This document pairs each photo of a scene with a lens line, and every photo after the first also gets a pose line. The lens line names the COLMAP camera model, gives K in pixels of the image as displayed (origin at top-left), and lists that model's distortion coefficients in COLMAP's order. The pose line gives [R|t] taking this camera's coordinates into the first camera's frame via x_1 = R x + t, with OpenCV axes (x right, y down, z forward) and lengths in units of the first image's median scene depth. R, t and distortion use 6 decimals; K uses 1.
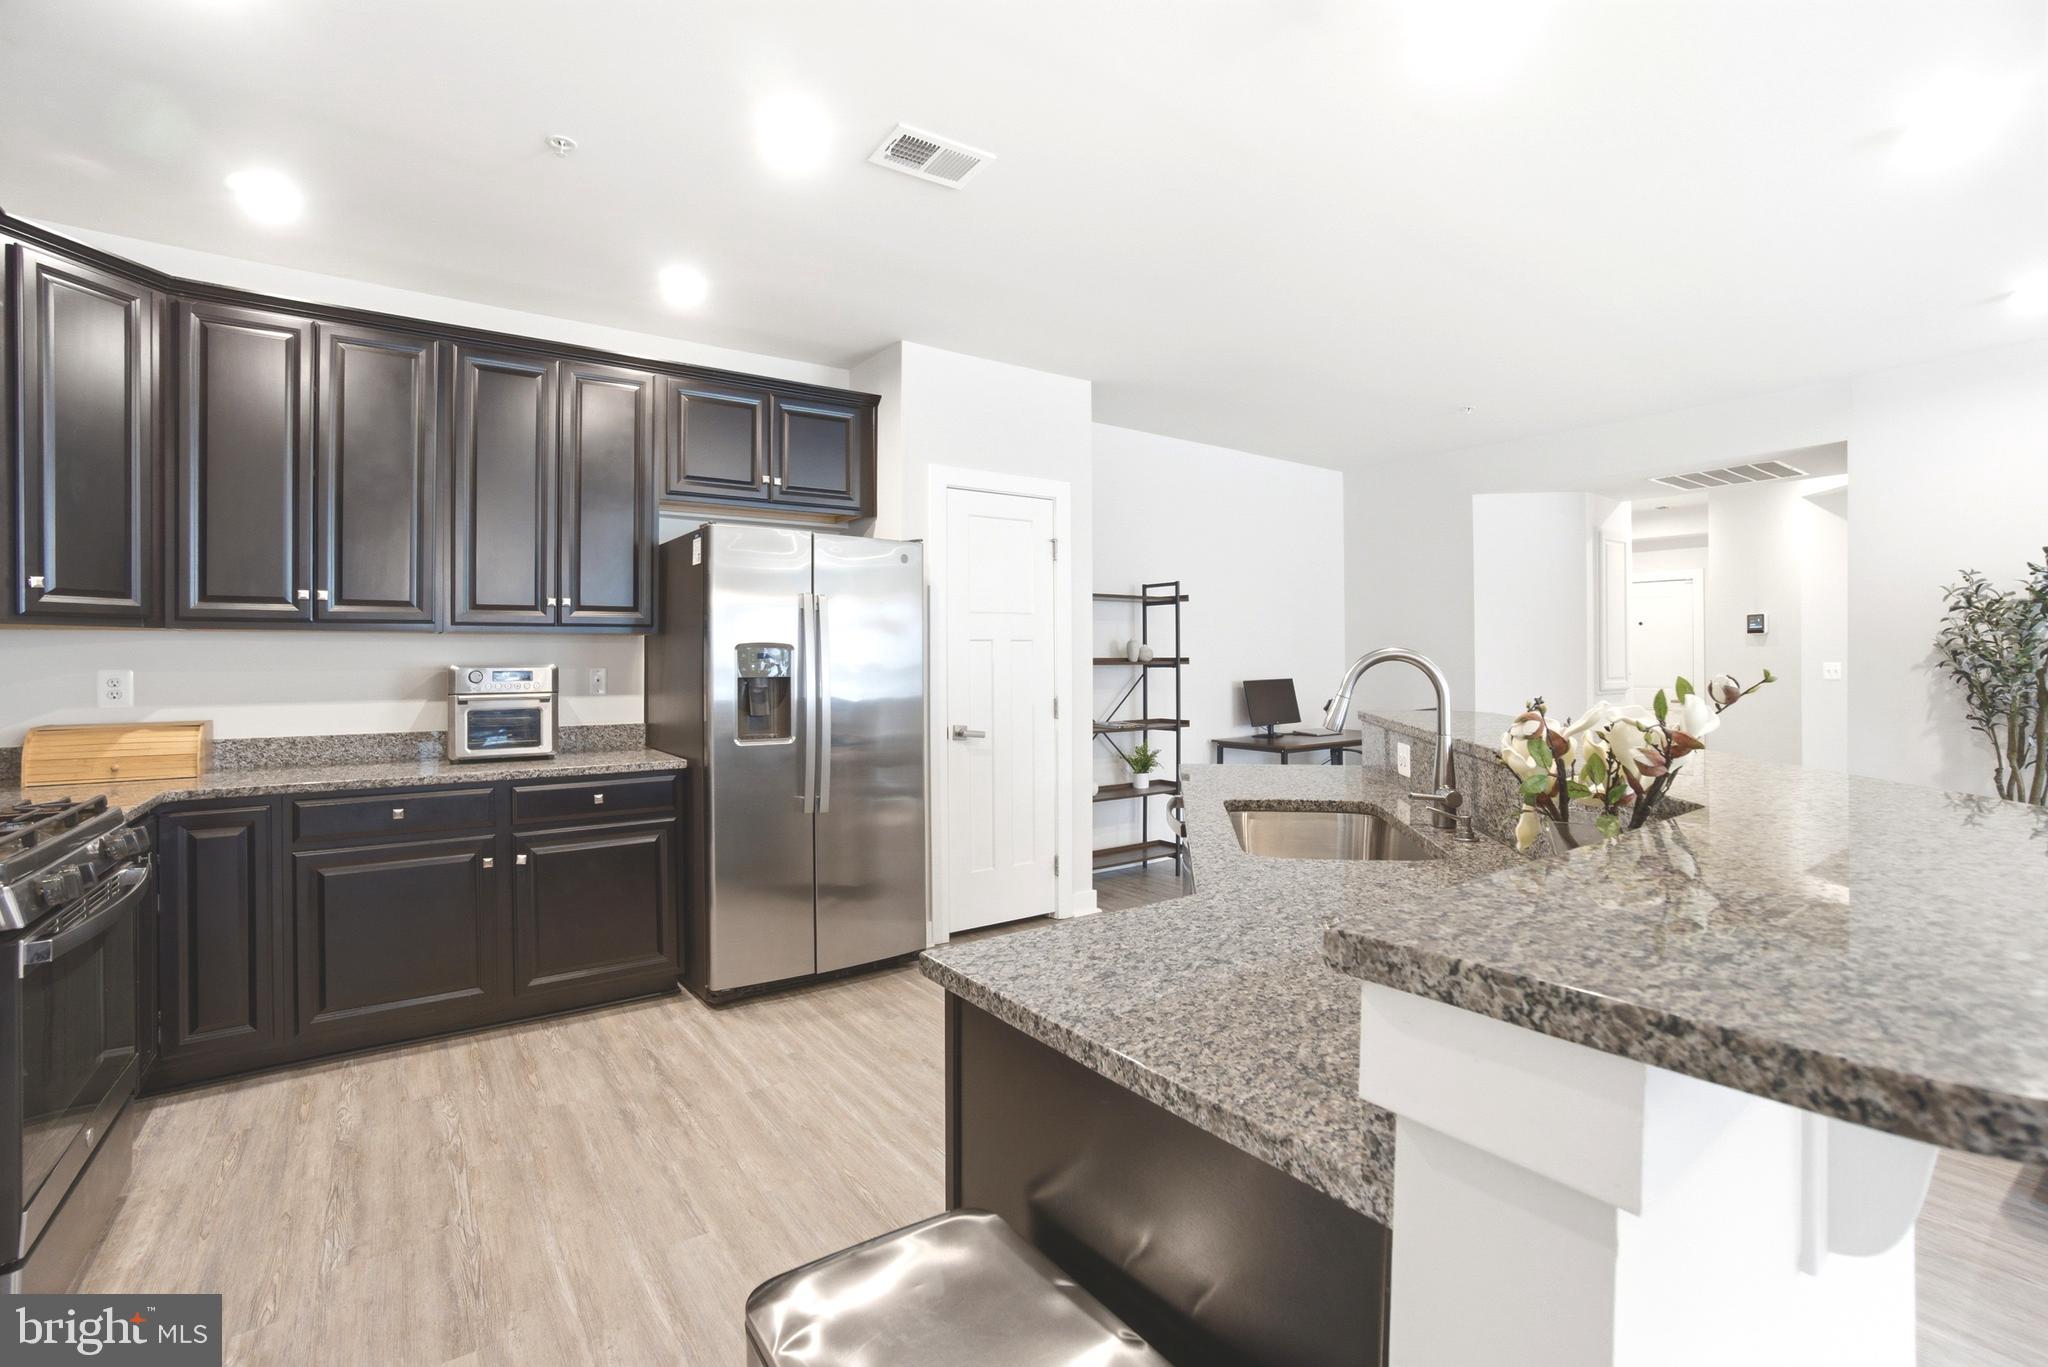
lens RADIAL K [[926.7, 0, 1016.0], [0, 926.7, 655.8], [0, 0, 1]] dist [-0.071070, 0.030210]
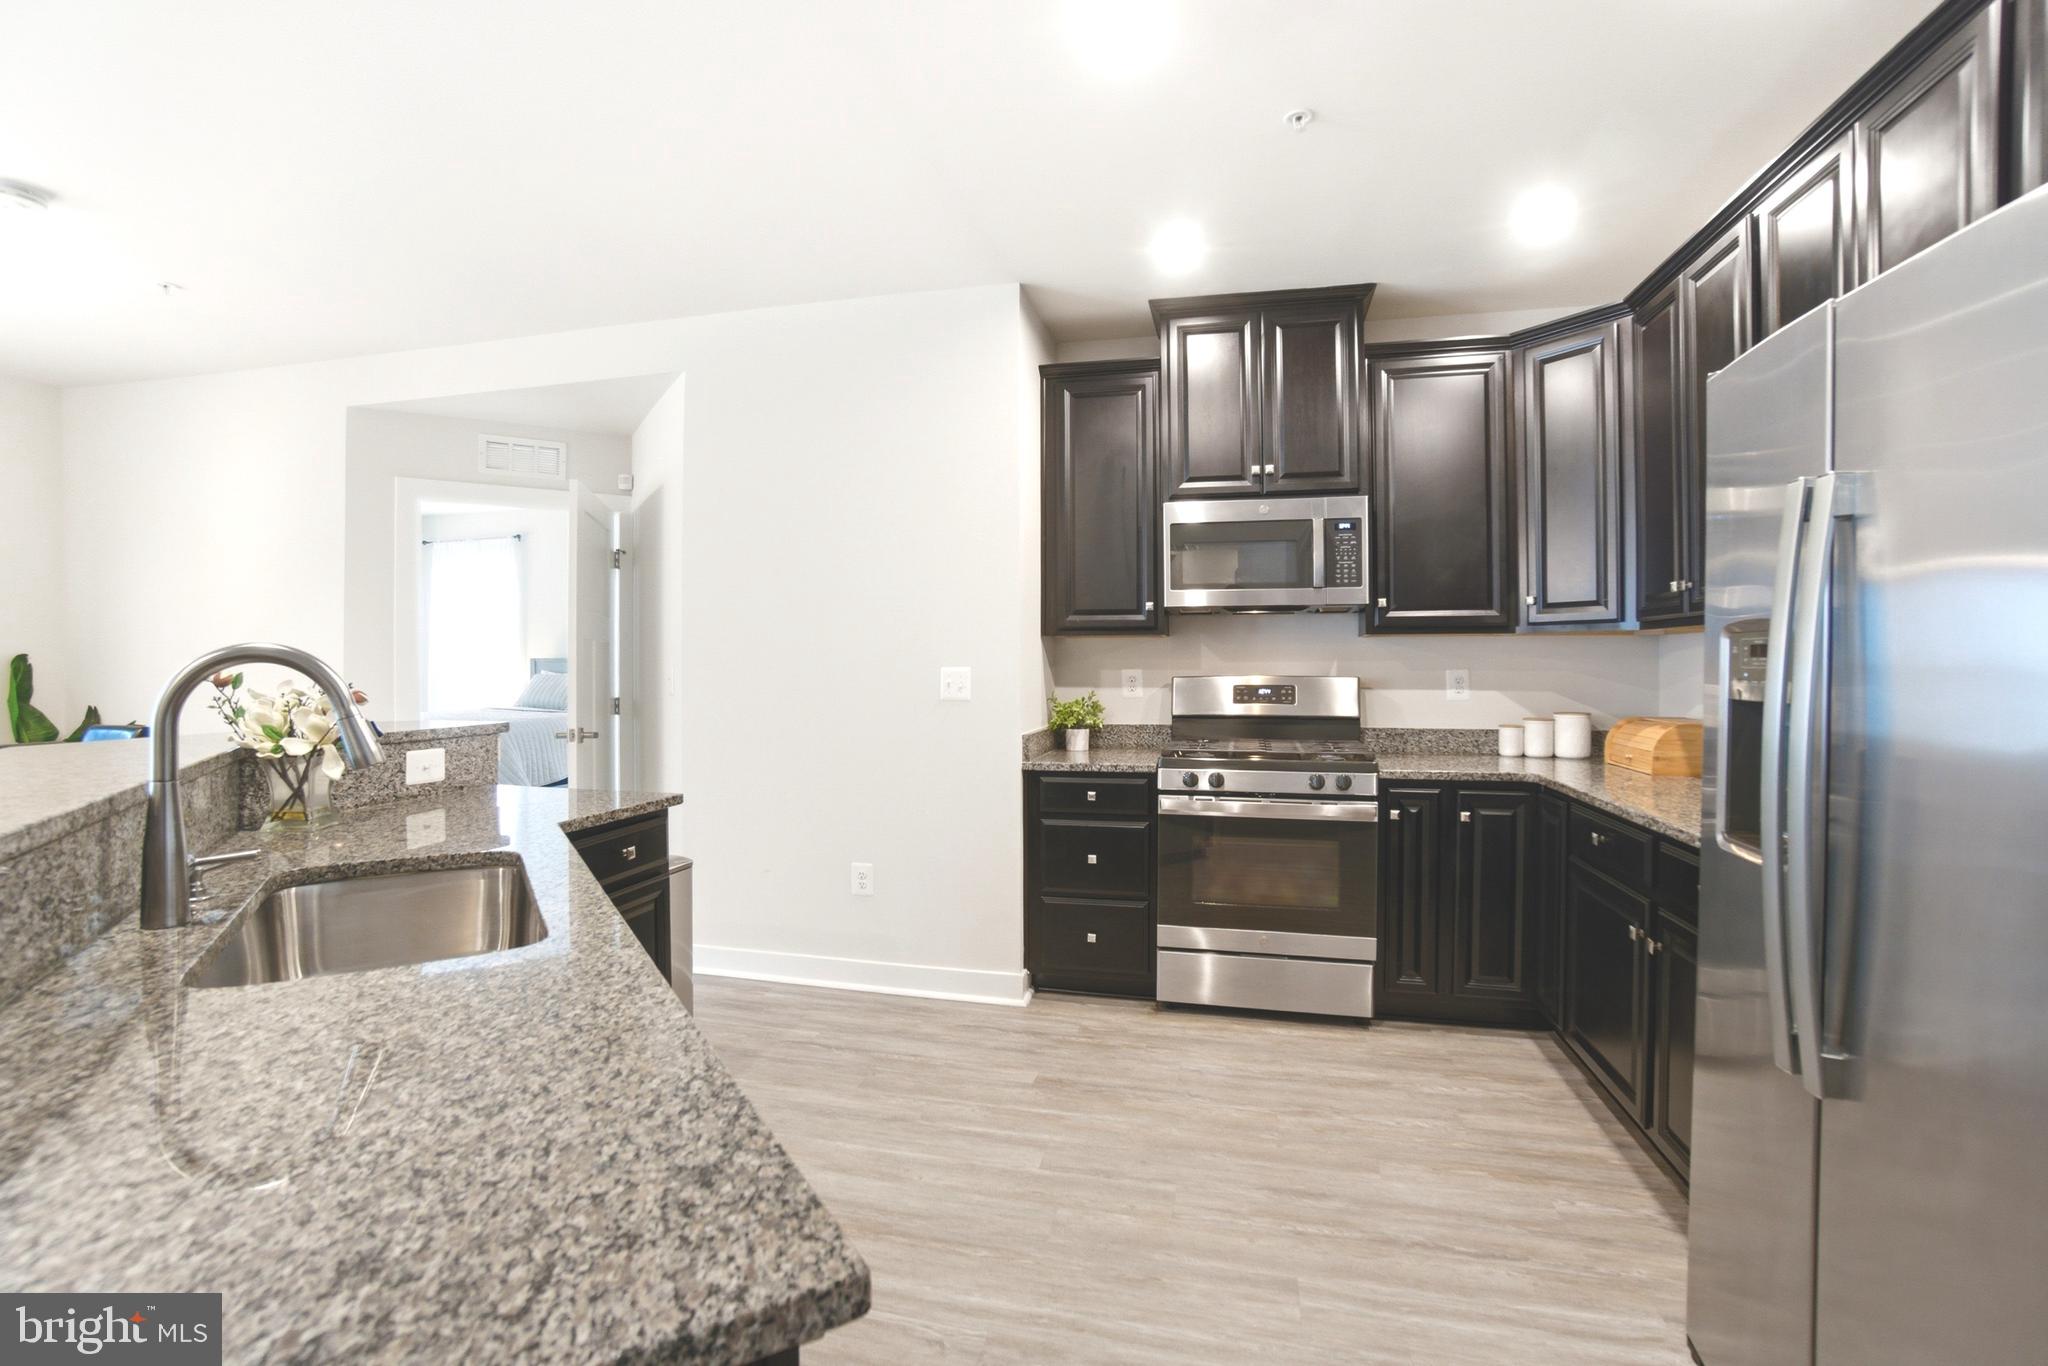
lens RADIAL K [[926.7, 0, 1016.0], [0, 926.7, 655.3], [0, 0, 1]] dist [-0.071070, 0.030210]
pose [[-0.751821, -0.003560, -0.659358, 0.262811], [0.001484, 0.999974, -0.007091, 0.004211], [0.659366, -0.006309, -0.751796, 1.122205]]
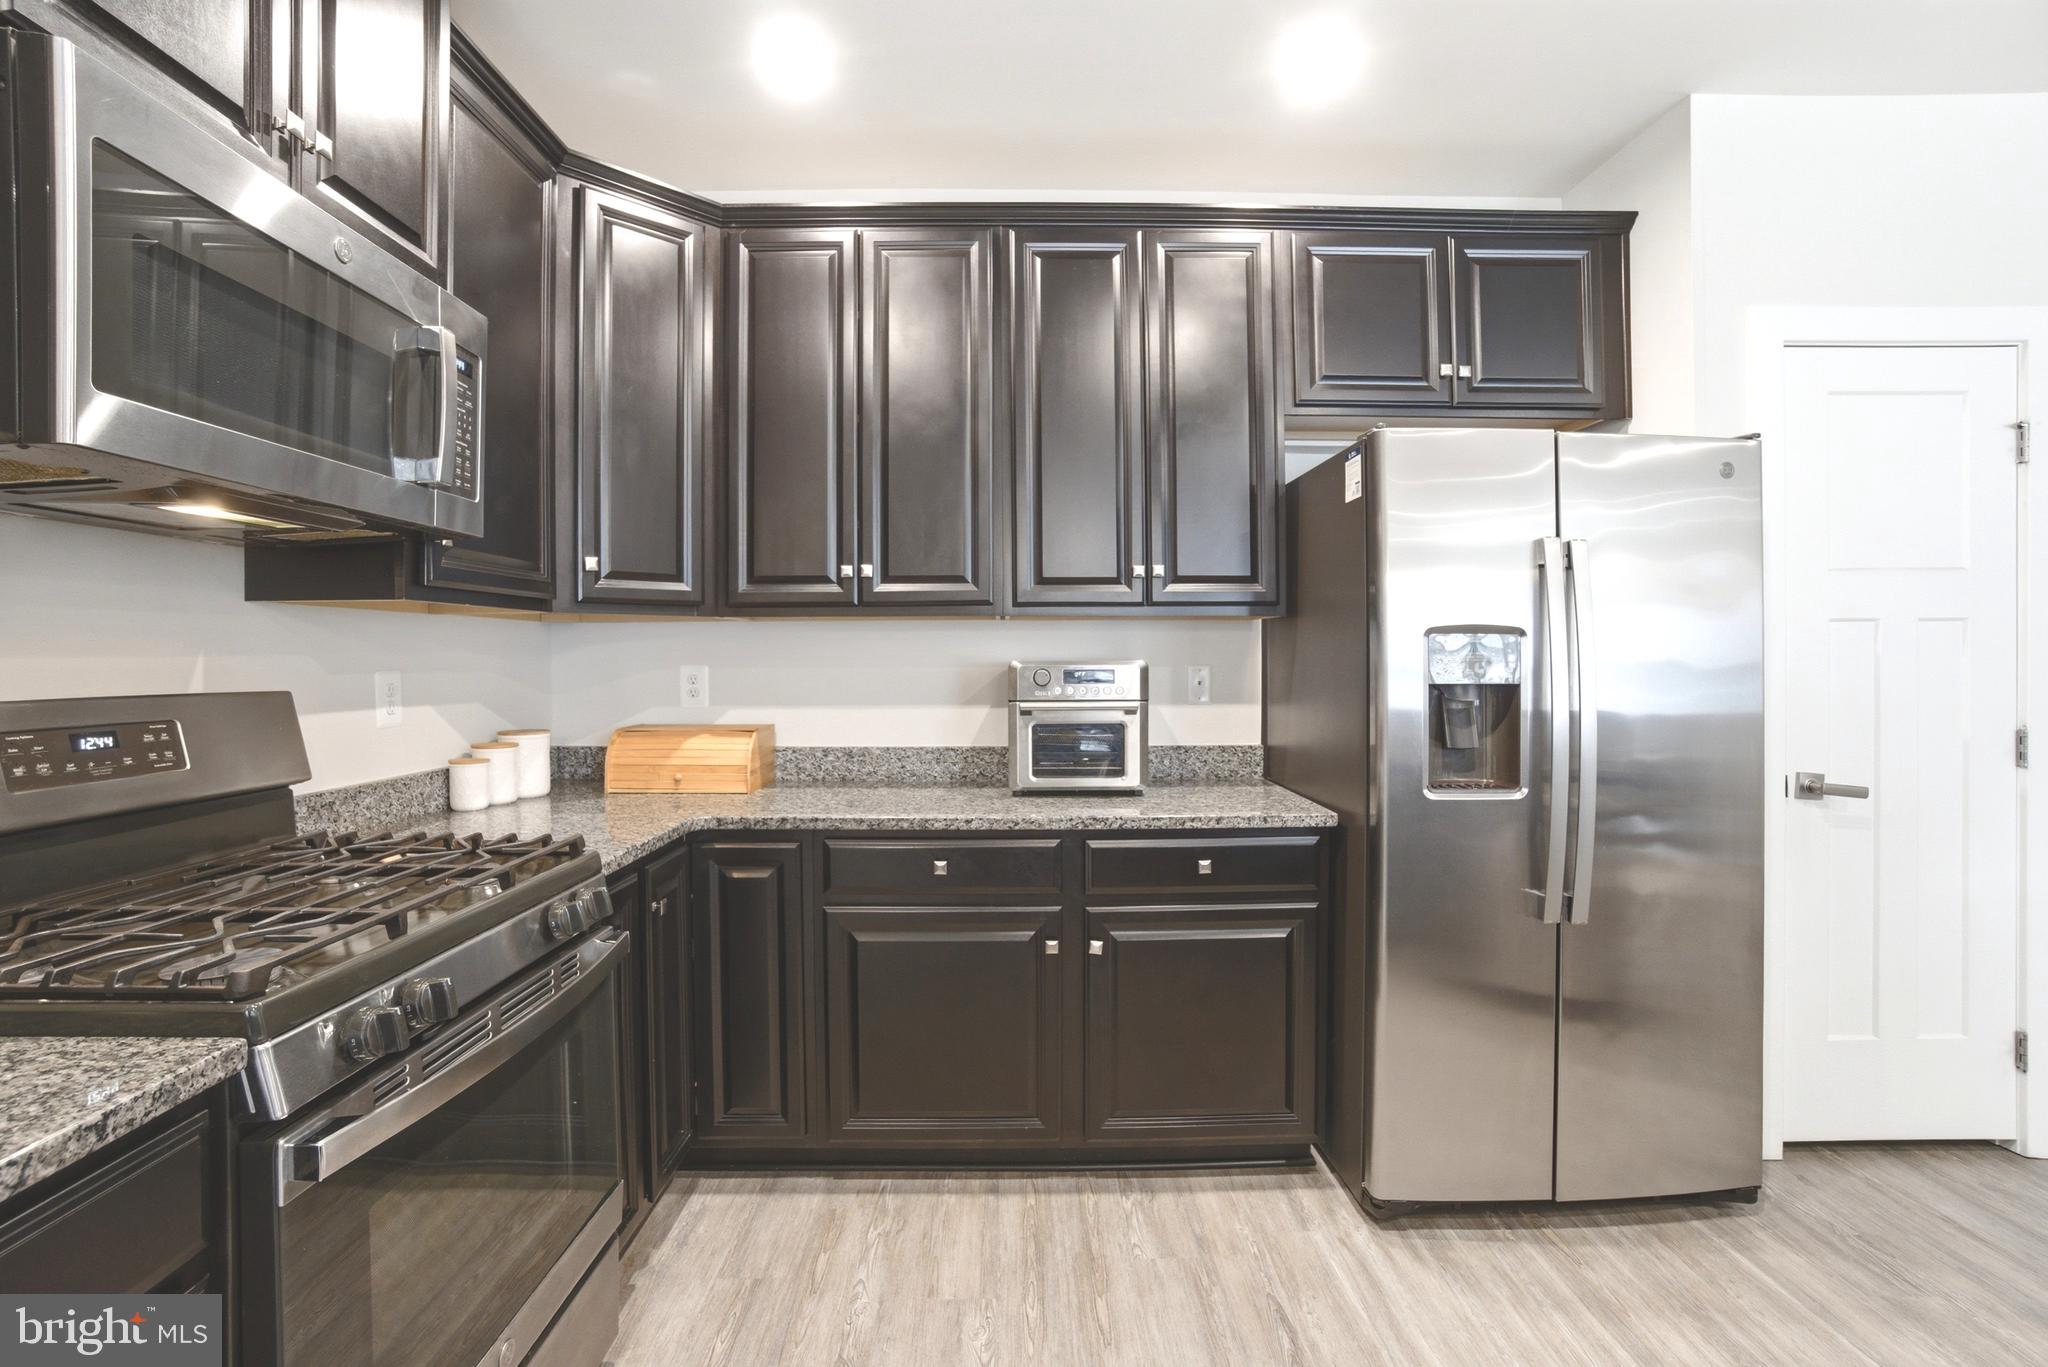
lens RADIAL K [[926.7, 0, 1016.0], [0, 926.7, 655.8], [0, 0, 1]] dist [-0.071070, 0.030210]
pose [[0.821936, 0.000357, -0.569579, -0.187434], [0.001986, 0.999992, 0.003493, 0.003248], [0.569576, -0.004003, 0.821929, 0.371447]]
